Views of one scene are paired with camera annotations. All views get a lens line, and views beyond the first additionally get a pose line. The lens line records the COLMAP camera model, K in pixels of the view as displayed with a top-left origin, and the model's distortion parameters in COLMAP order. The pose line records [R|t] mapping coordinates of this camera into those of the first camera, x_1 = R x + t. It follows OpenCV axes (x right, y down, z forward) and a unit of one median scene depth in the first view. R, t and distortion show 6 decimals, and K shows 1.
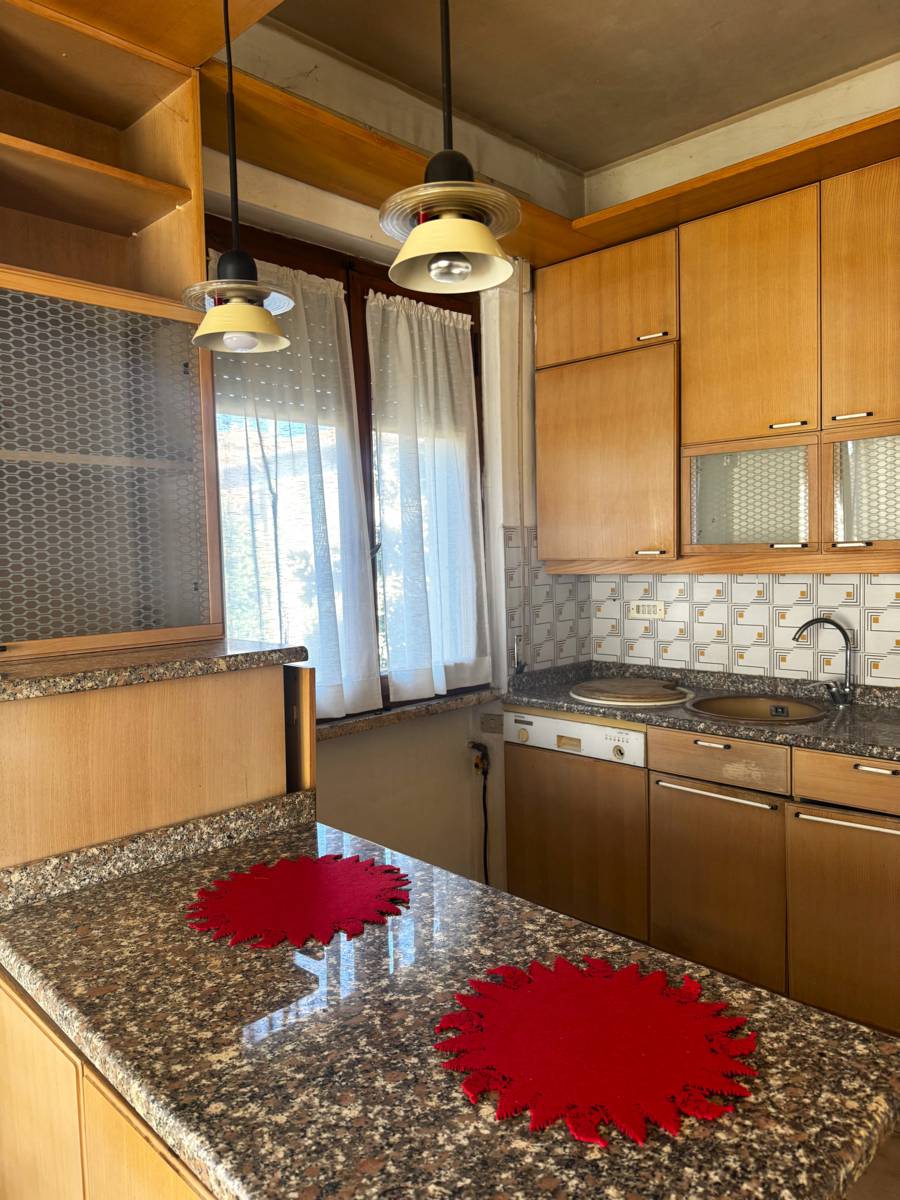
lens RADIAL K [[855.2, 0, 439.5], [0, 855.2, 602.6], [0, 0, 1]] dist [0.065539, -0.074476]
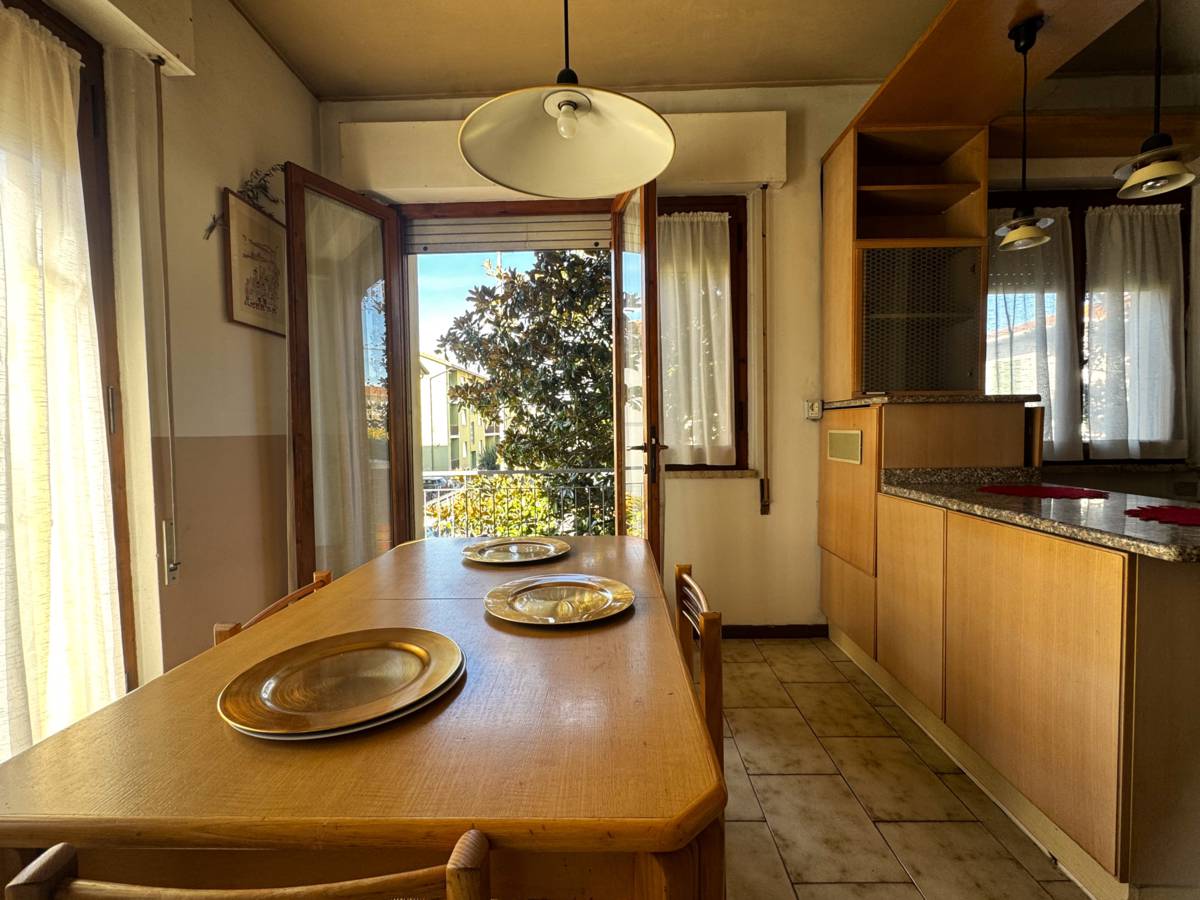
lens RADIAL K [[521.4, 0, 595.0], [0, 521.4, 450.5], [0, 0, 1]] dist [0.002067, -0.001741]
pose [[0.692320, 0.044358, -0.720226, 0.004317], [-0.045987, 0.998792, 0.017310, 0.148236], [0.720124, 0.021137, 0.693524, -0.414303]]
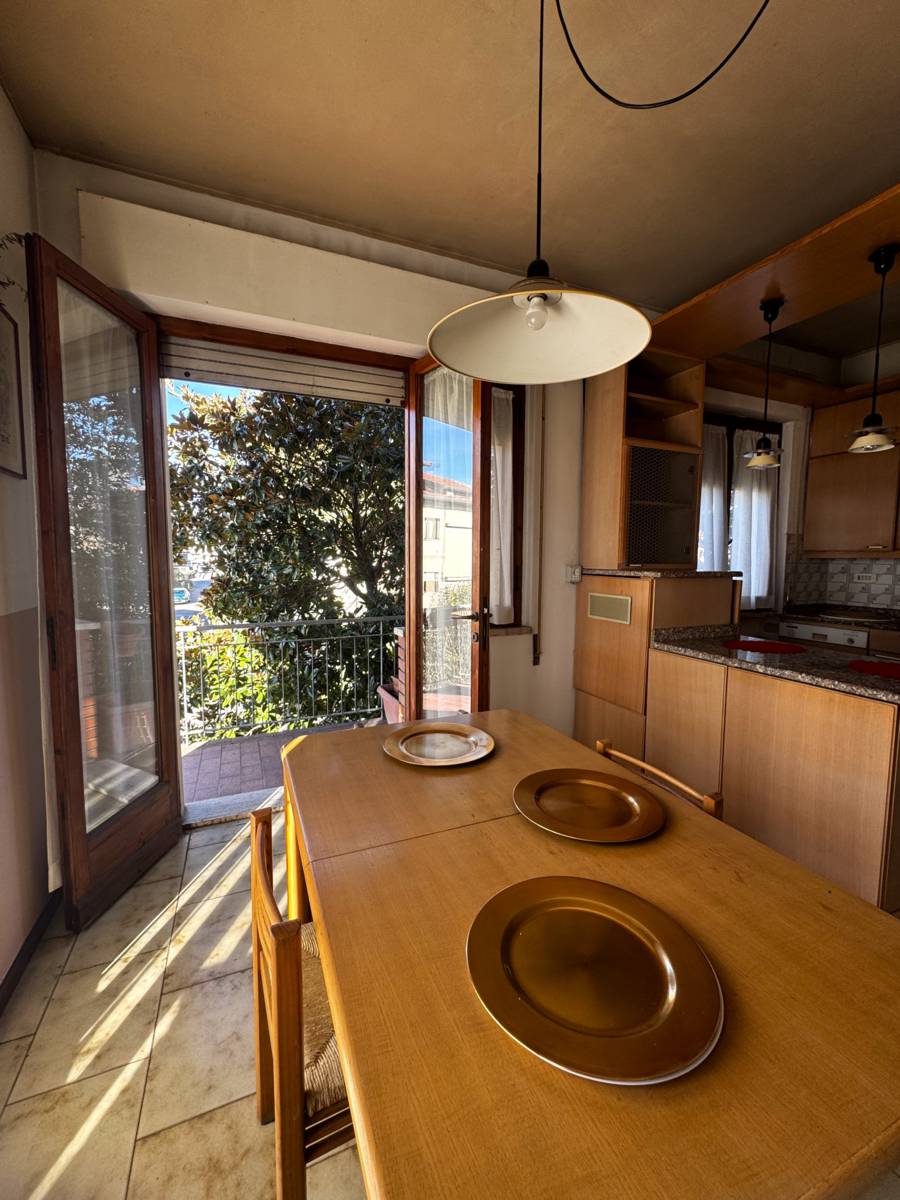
lens RADIAL K [[495.7, 0, 442.5], [0, 495.7, 603.6], [0, 0, 1]] dist [0.002708, -0.000496]
pose [[0.926545, 0.065722, -0.370399, -0.321786], [-0.052569, 0.997580, 0.045506, 0.092556], [0.372493, -0.022692, 0.927758, -0.591538]]
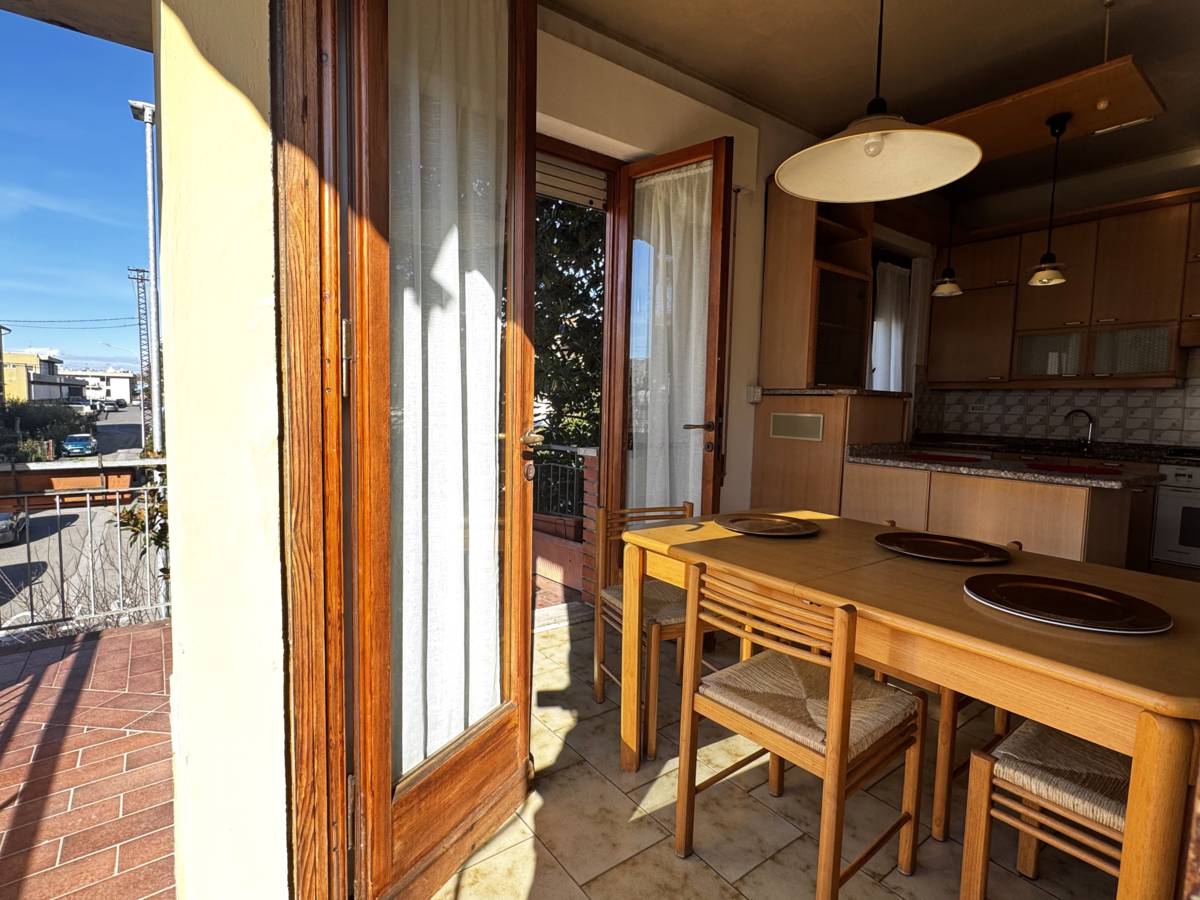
lens RADIAL K [[604.1, 0, 588.2], [0, 604.1, 449.8], [0, 0, 1]] dist [0.008716, -0.005773]
pose [[0.986666, 0.062225, -0.150396, -0.659892], [-0.060041, 0.998015, 0.019023, 0.193027], [0.151281, -0.009739, 0.988443, -0.861878]]
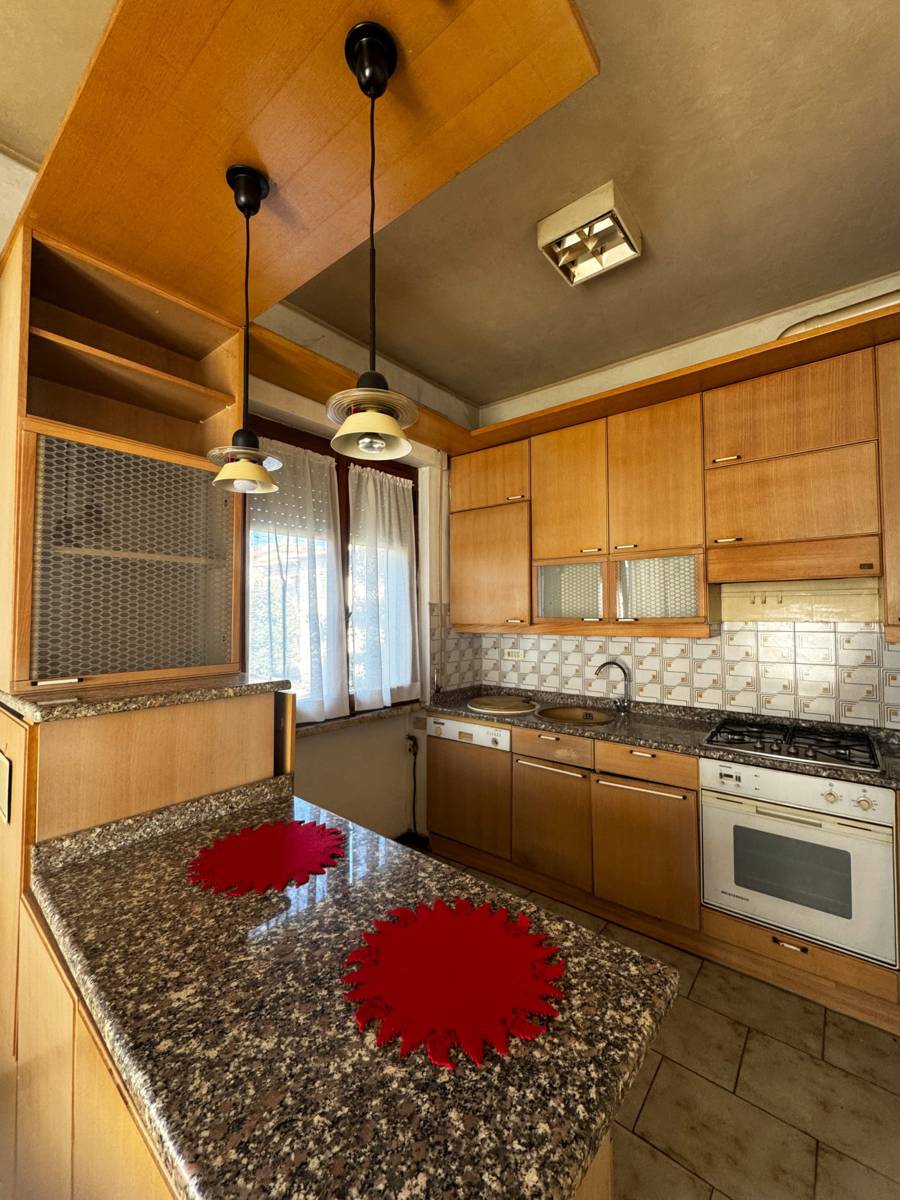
lens RADIAL K [[495.7, 0, 447.6], [0, 495.7, 596.5], [0, 0, 1]] dist [0.002708, -0.000496]
pose [[0.995521, 0.026183, 0.090842, 0.029029], [-0.017225, 0.995034, -0.098036, -0.010668], [-0.092958, 0.096032, 0.991028, 0.049118]]
